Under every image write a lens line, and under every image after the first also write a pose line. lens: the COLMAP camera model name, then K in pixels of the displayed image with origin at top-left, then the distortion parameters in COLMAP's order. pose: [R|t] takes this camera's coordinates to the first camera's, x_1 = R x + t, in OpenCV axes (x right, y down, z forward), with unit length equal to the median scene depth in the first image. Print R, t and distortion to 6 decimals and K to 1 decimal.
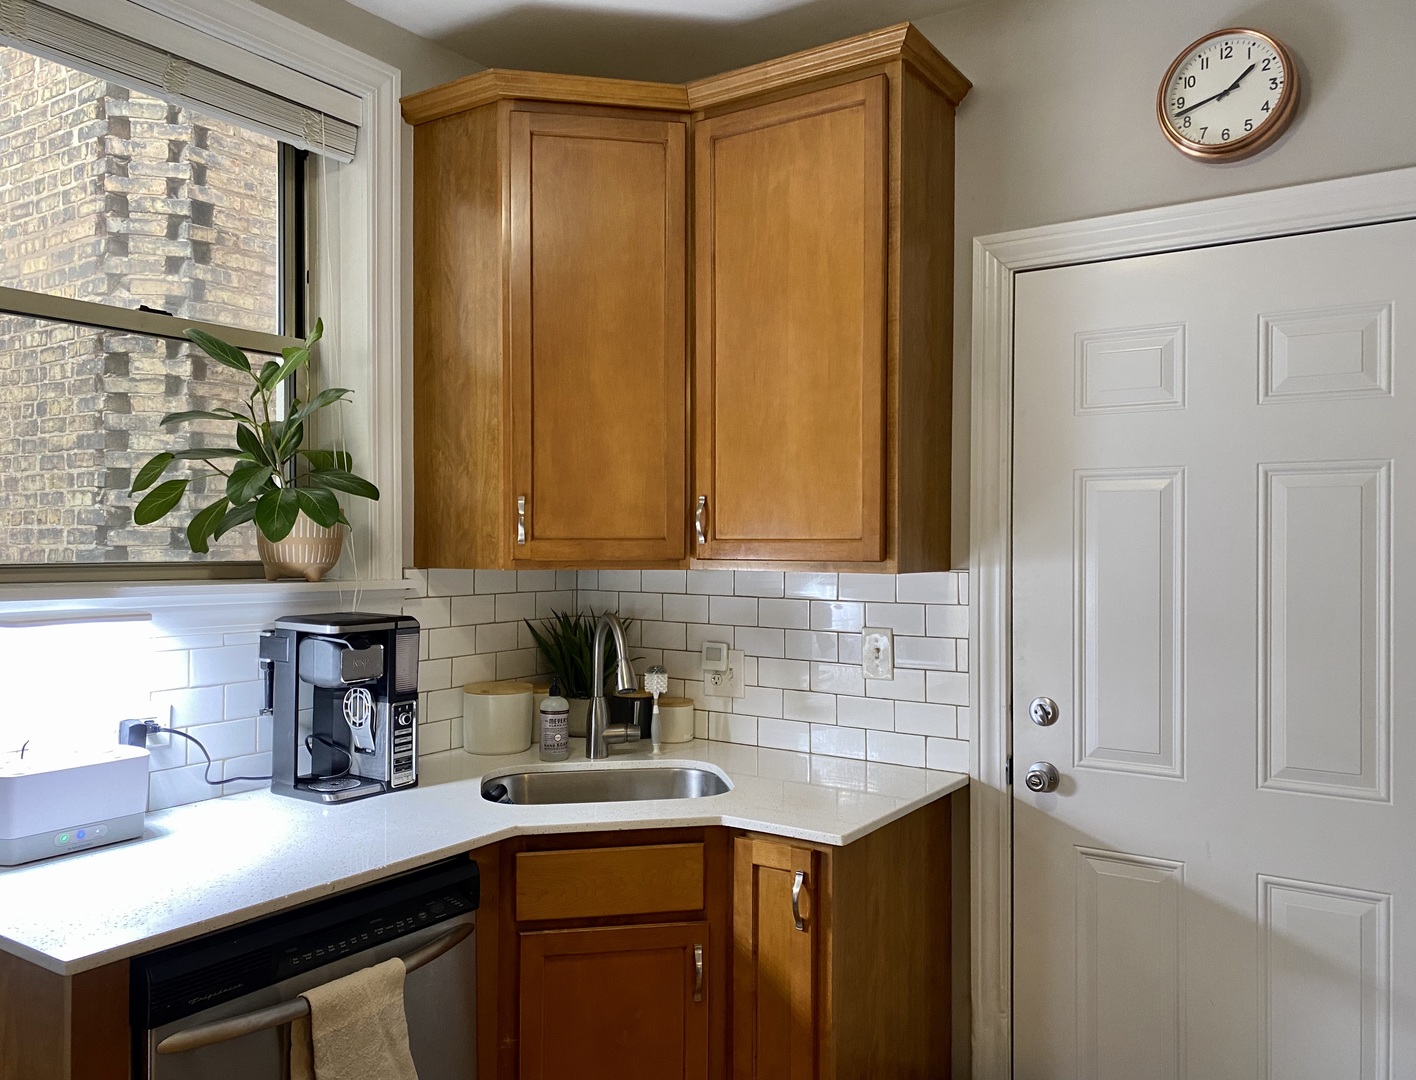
lens RADIAL K [[1092.0, 0, 708.0], [0, 1092.0, 540.0], [0, 0, 1]] dist [0.015048, -0.003913]
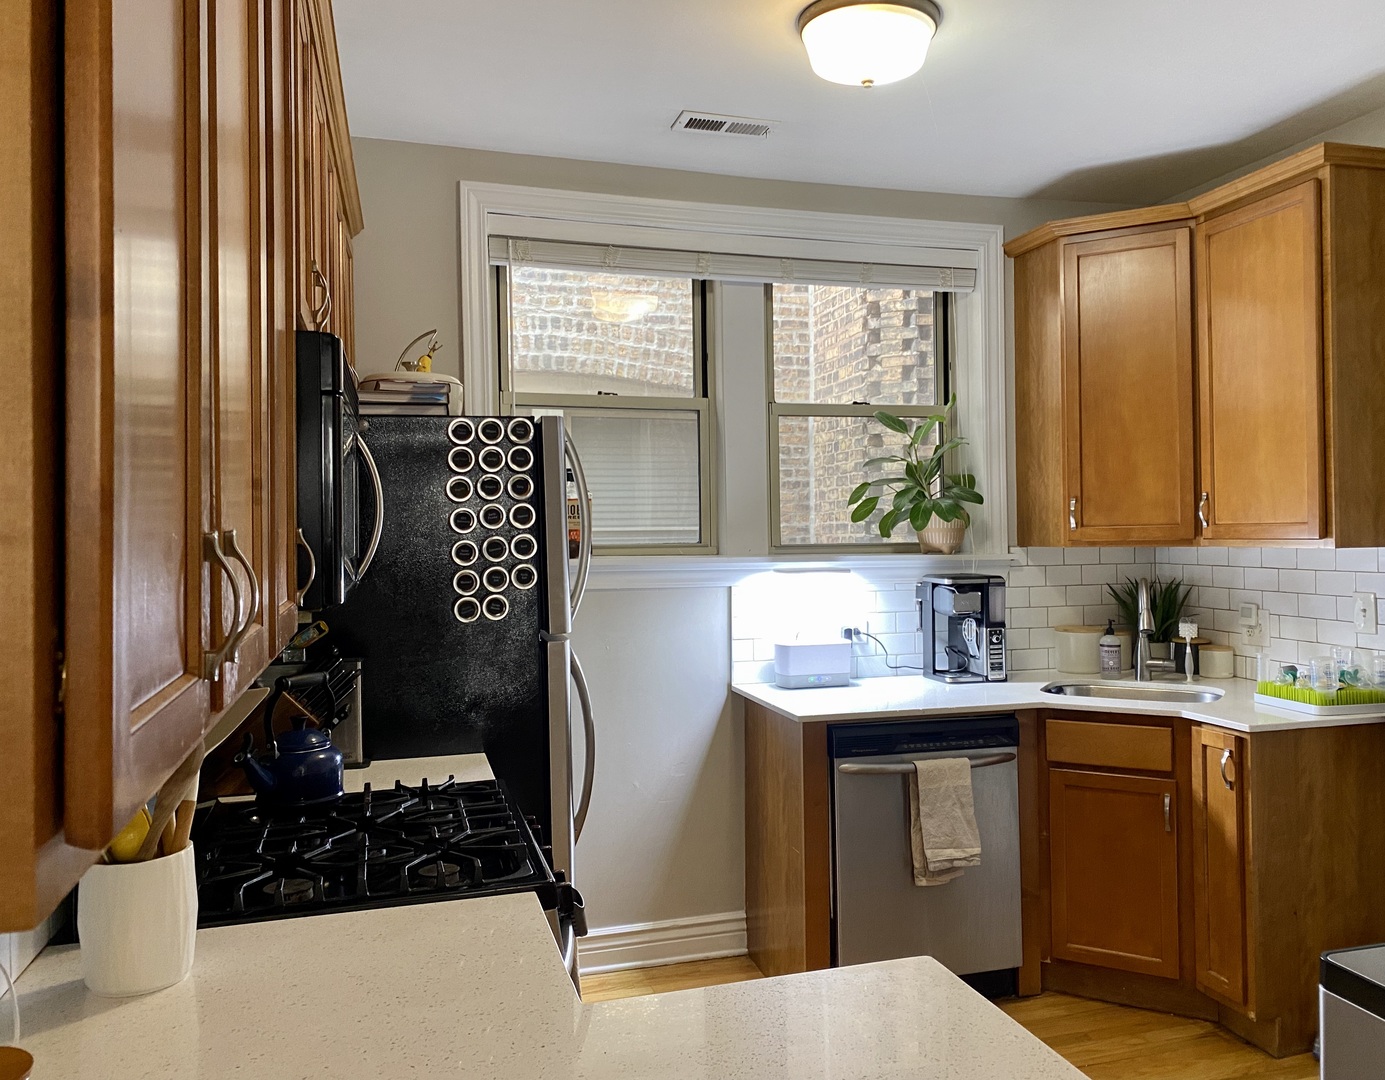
lens RADIAL K [[1074.7, 0, 735.1], [0, 1074.7, 528.3], [0, 0, 1]] dist [0.121667, -0.271647]
pose [[0.774205, -0.015668, -0.632741, 0.429437], [0.016442, 0.999854, -0.004641, 0.000746], [0.632721, -0.006810, 0.774350, -0.474750]]
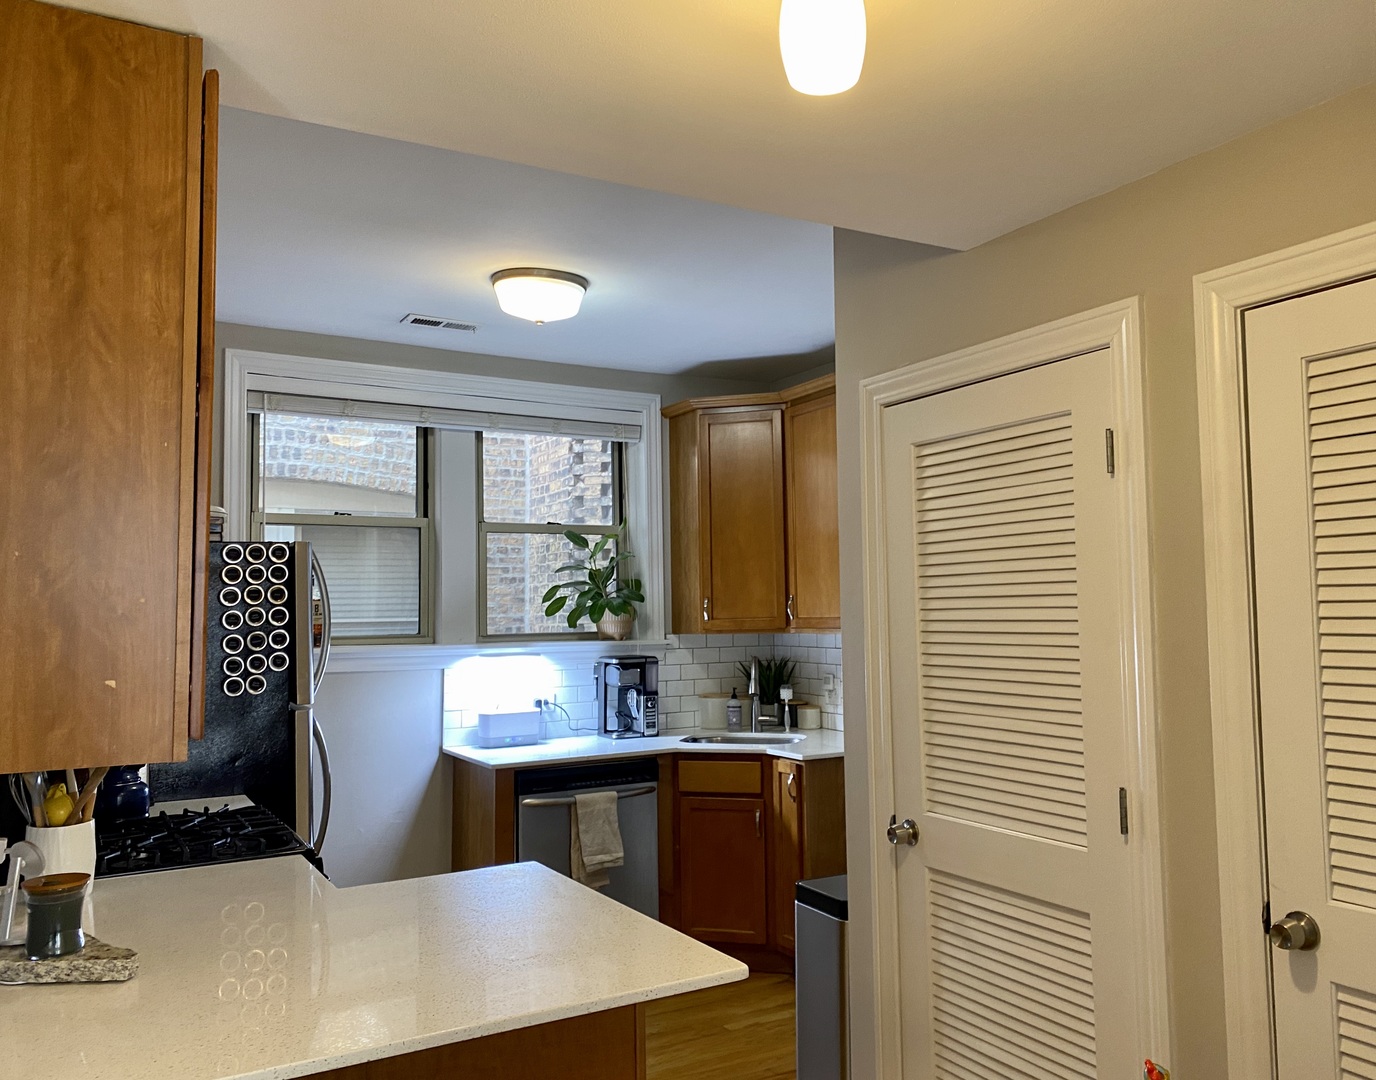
lens RADIAL K [[1087.2, 0, 736.3], [0, 1087.2, 537.8], [0, 0, 1]] dist [0.170018, -0.469258]
pose [[0.902037, -0.047251, -0.429065, 0.795392], [0.019196, 0.997398, -0.069483, -0.010608], [0.431232, 0.054440, 0.900597, -0.867240]]
